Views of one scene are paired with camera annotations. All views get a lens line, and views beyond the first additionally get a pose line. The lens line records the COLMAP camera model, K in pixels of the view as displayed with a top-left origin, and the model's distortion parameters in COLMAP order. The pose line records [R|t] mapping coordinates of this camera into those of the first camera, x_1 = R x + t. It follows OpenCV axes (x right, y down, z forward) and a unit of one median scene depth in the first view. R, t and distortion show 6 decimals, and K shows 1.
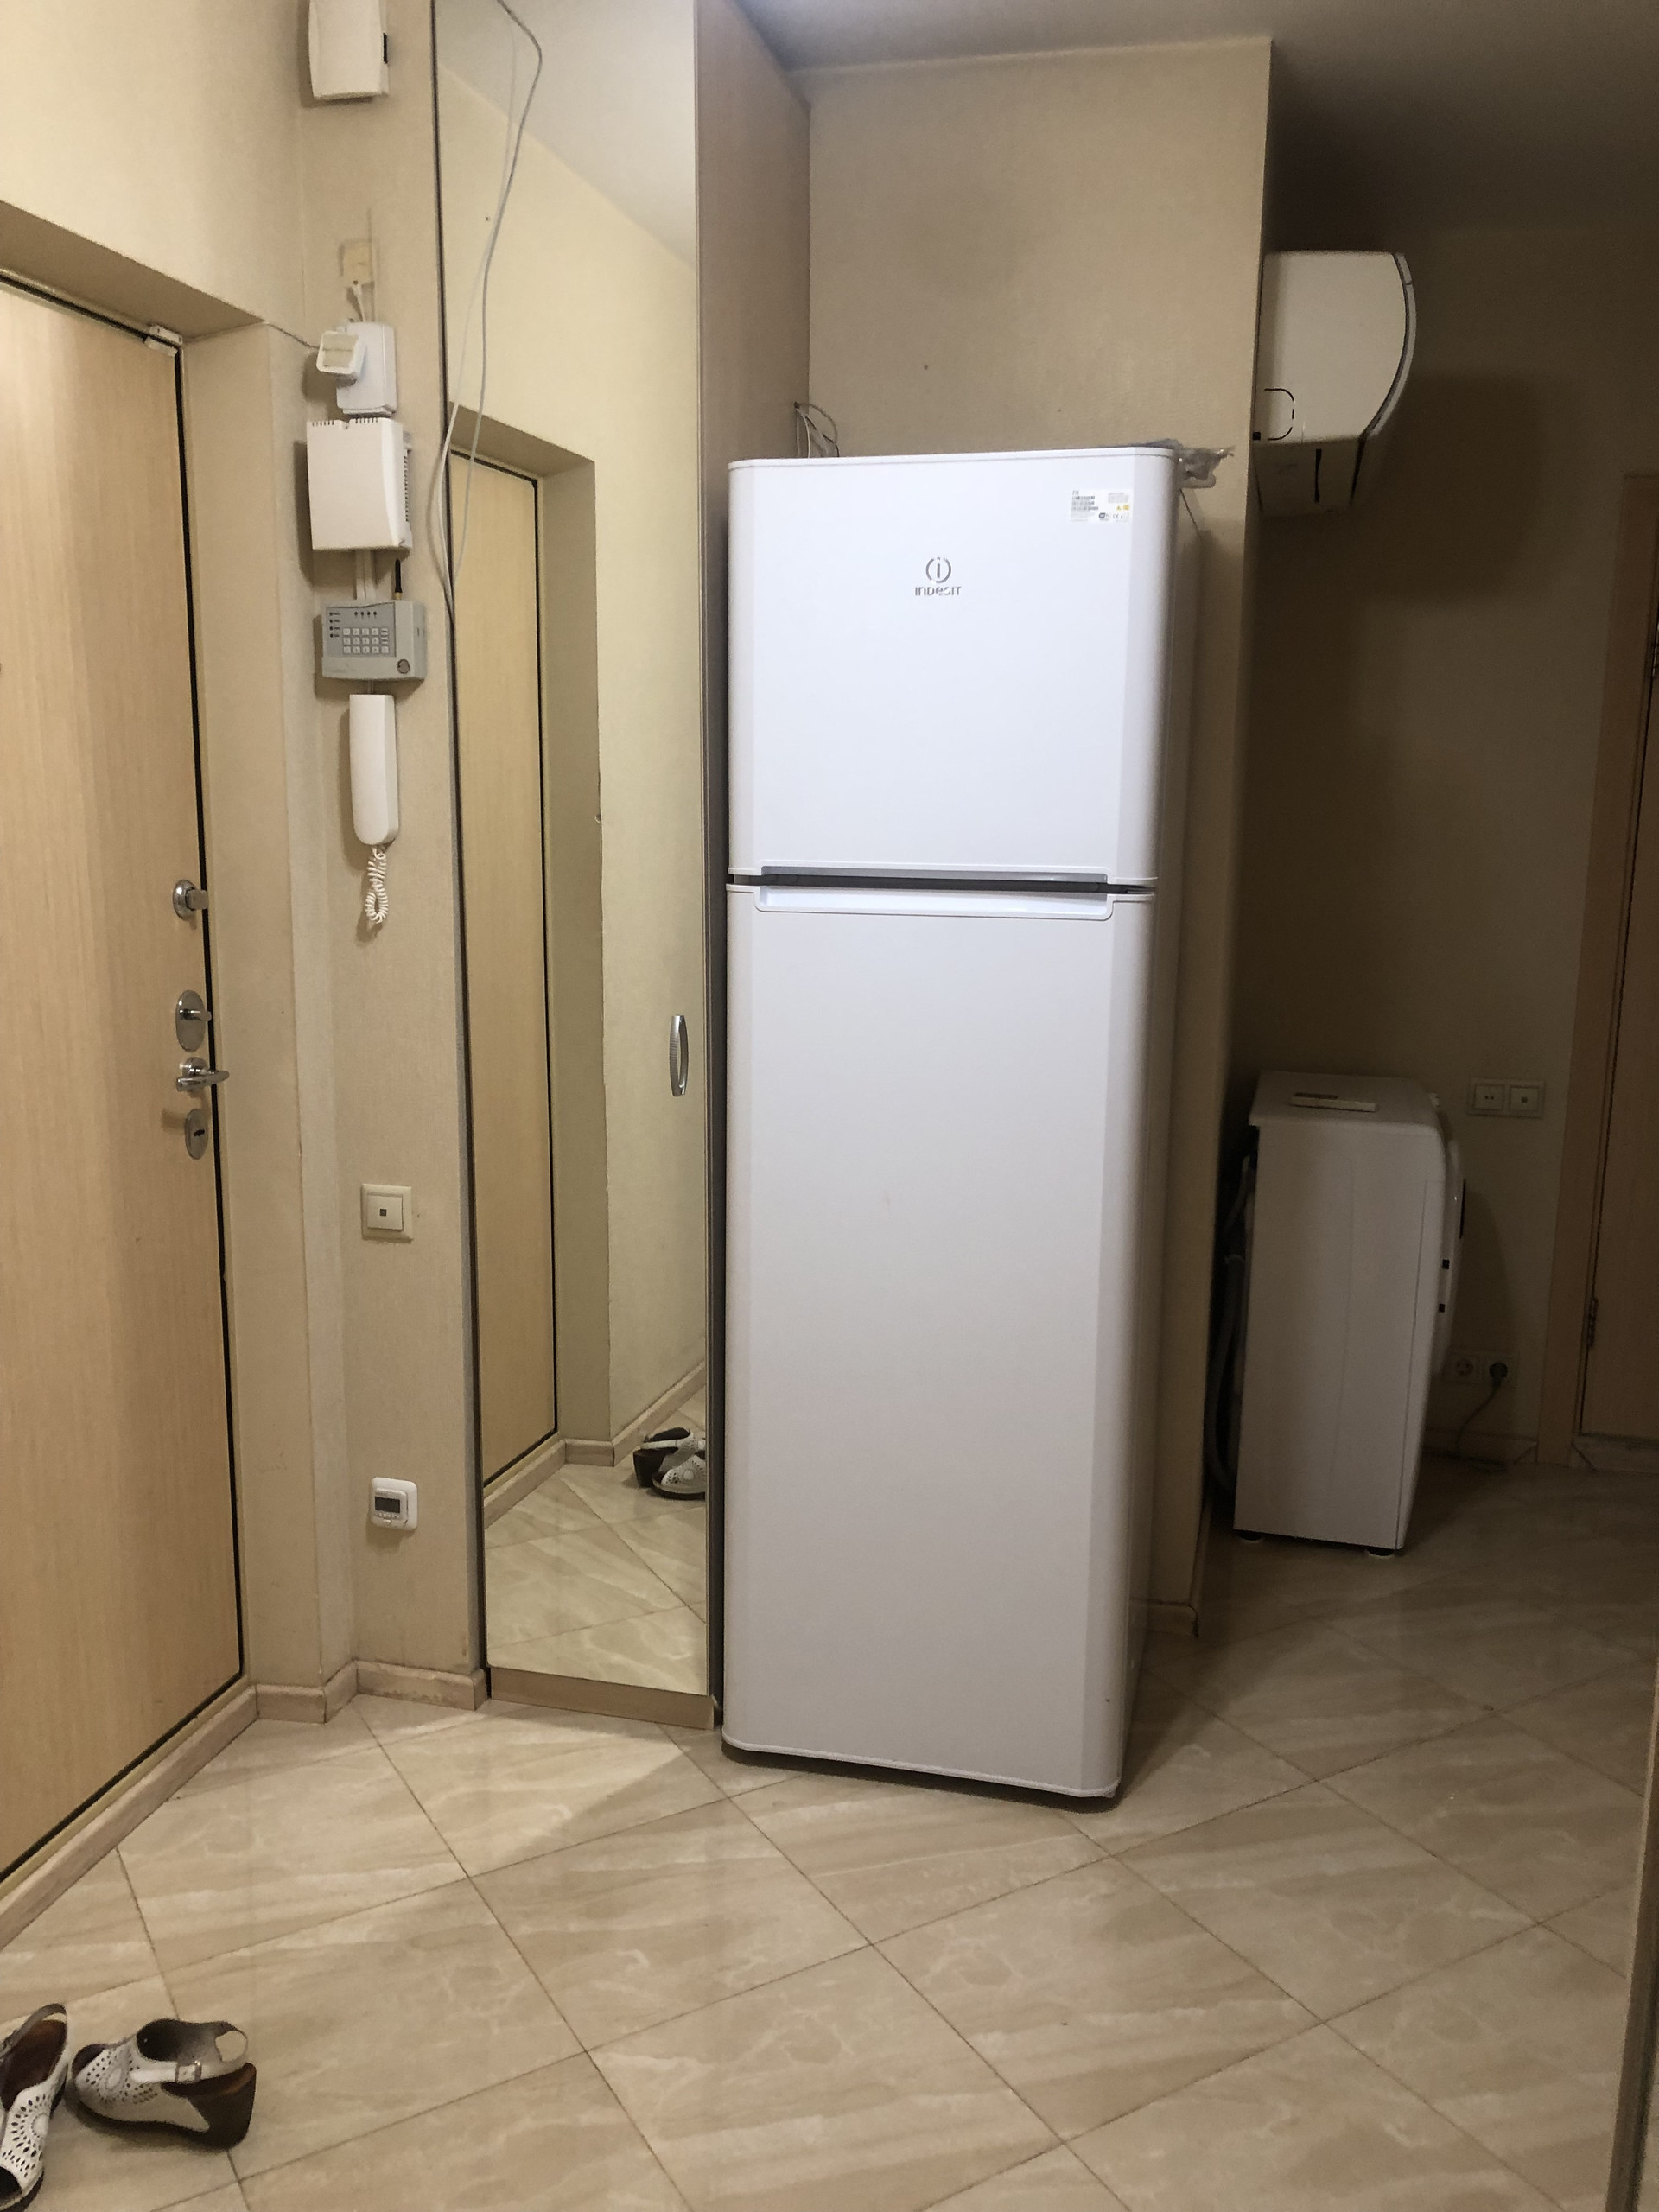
lens RADIAL K [[1800.4, 0, 829.5], [0, 1800.4, 1106.0], [0, 0, 1]] dist [0.052341, 0.005322]
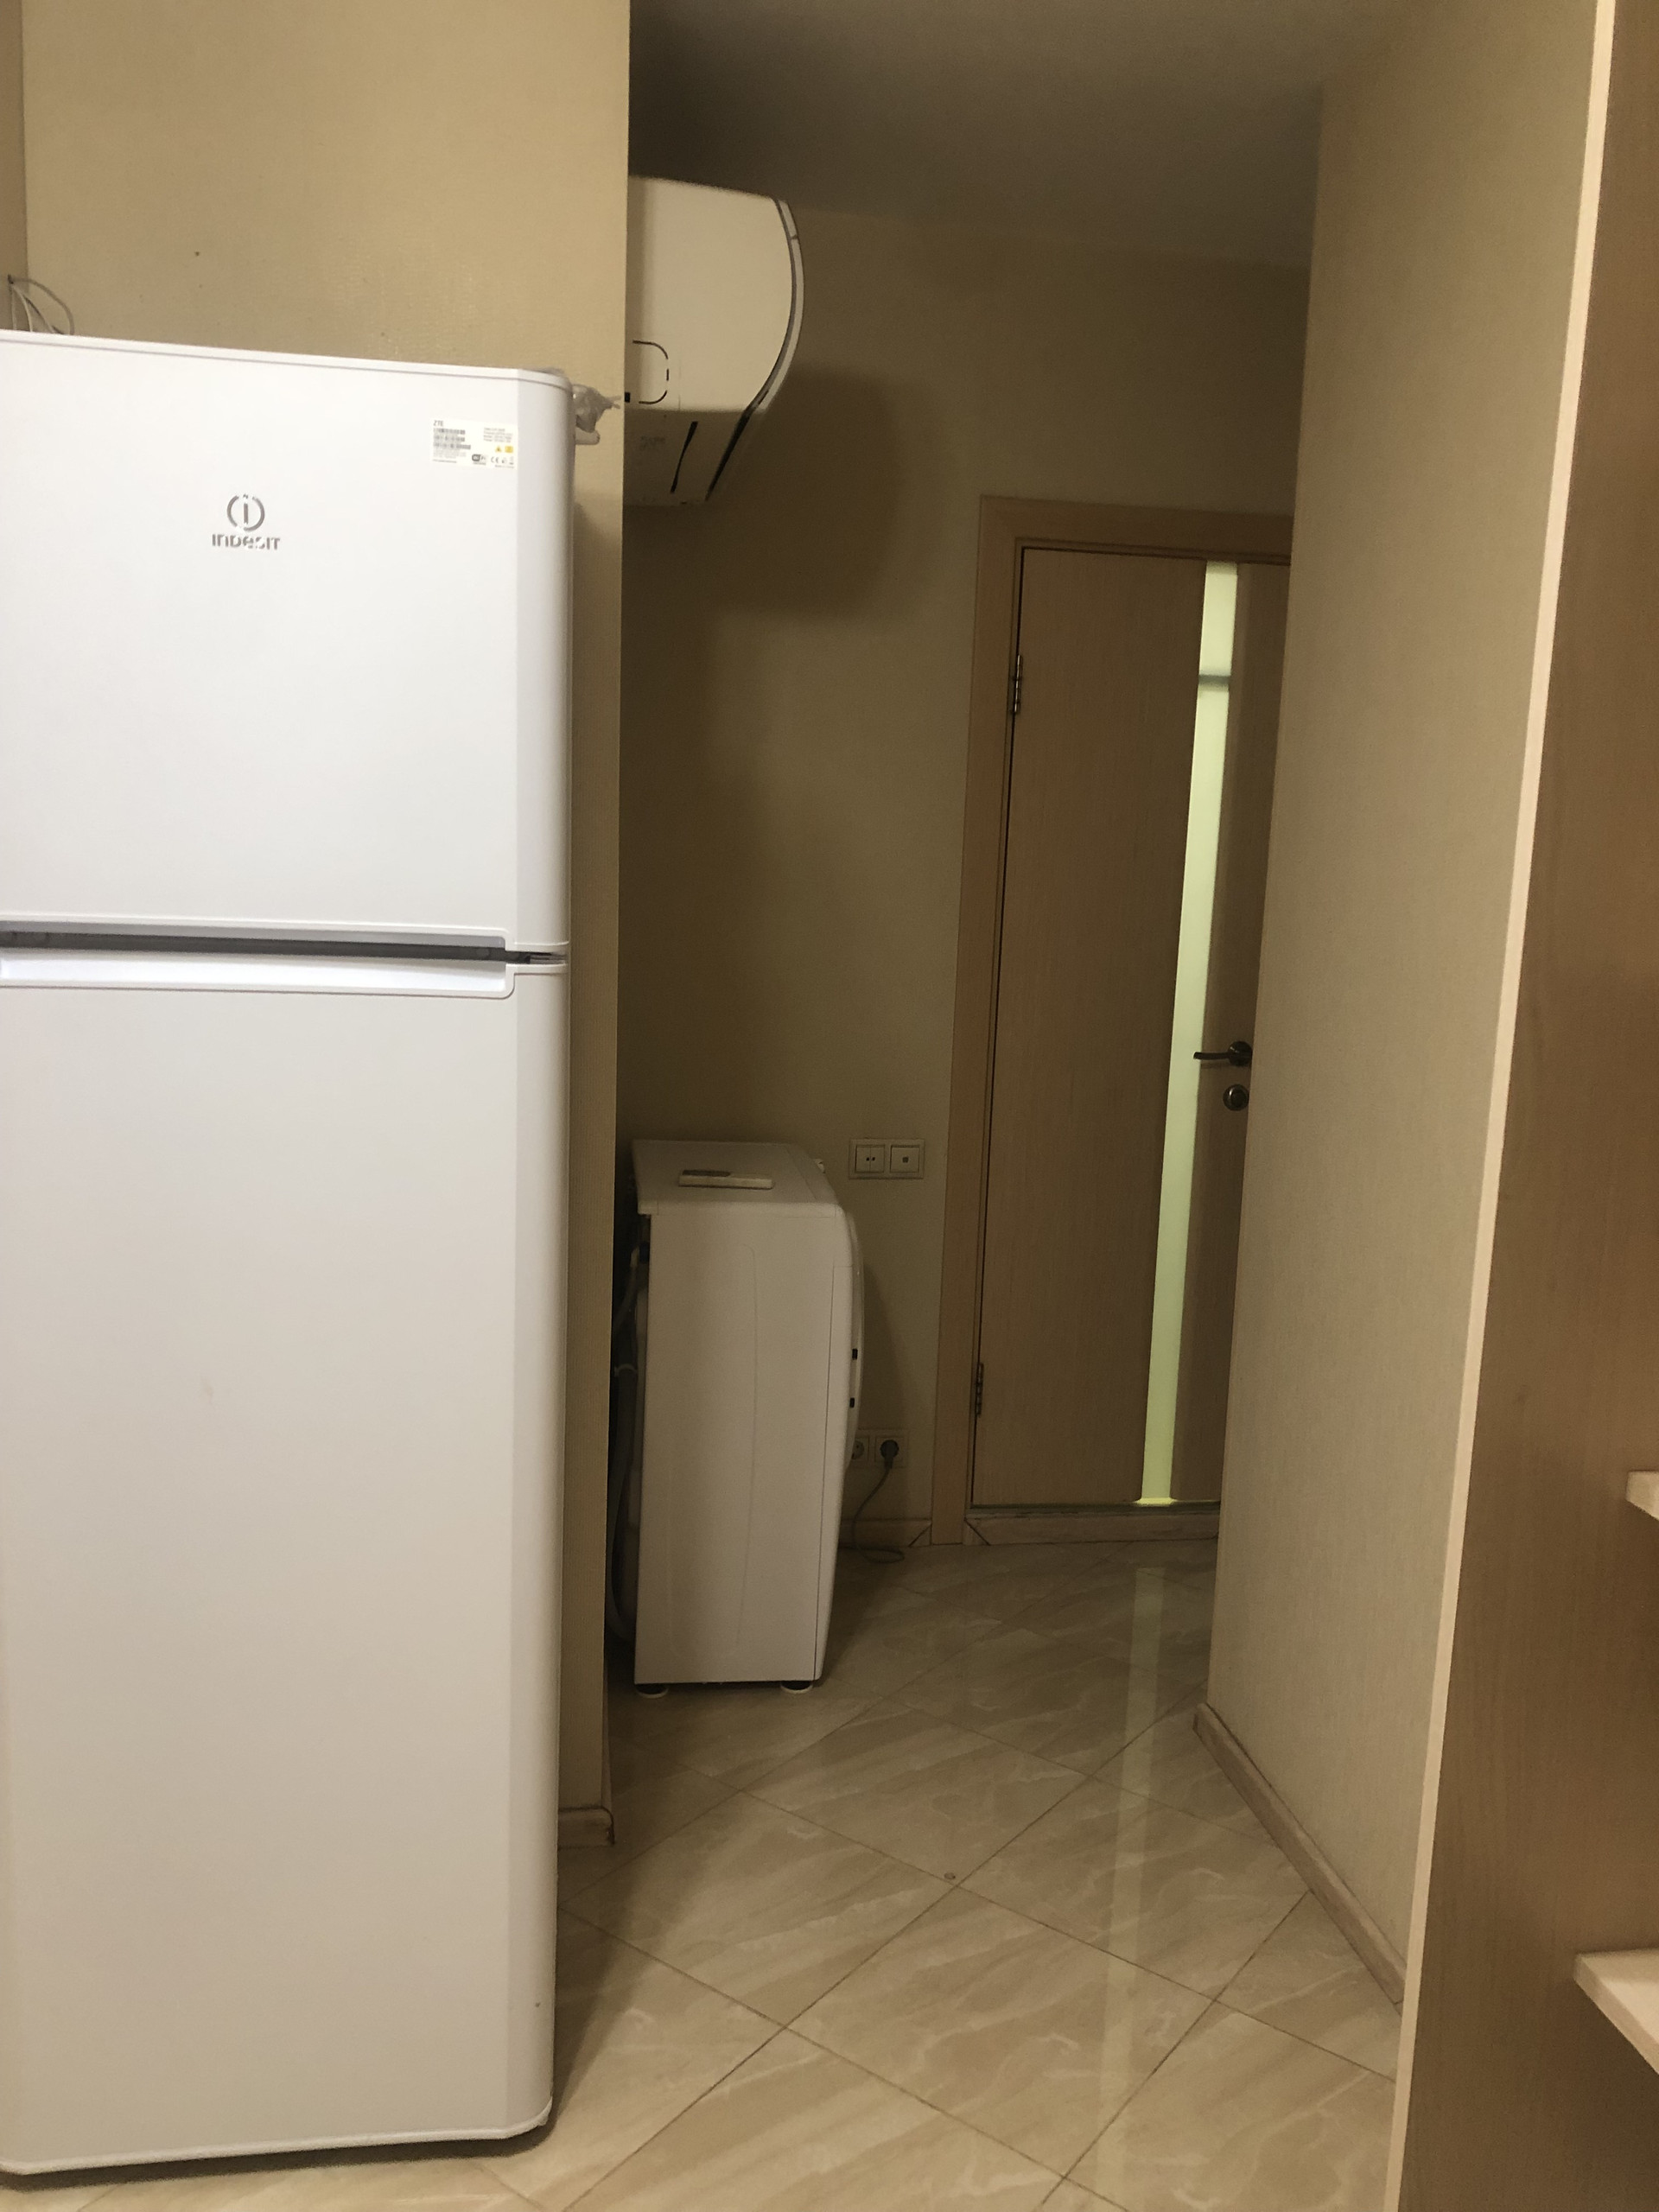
lens RADIAL K [[1788.7, 0, 829.5], [0, 1788.7, 1106.0], [0, 0, 1]] dist [0.081239, -0.118534]
pose [[0.920523, -0.044013, 0.388201, -0.012796], [0.047234, 0.998883, 0.001246, -0.043936], [-0.387823, 0.017189, 0.921574, 0.215132]]
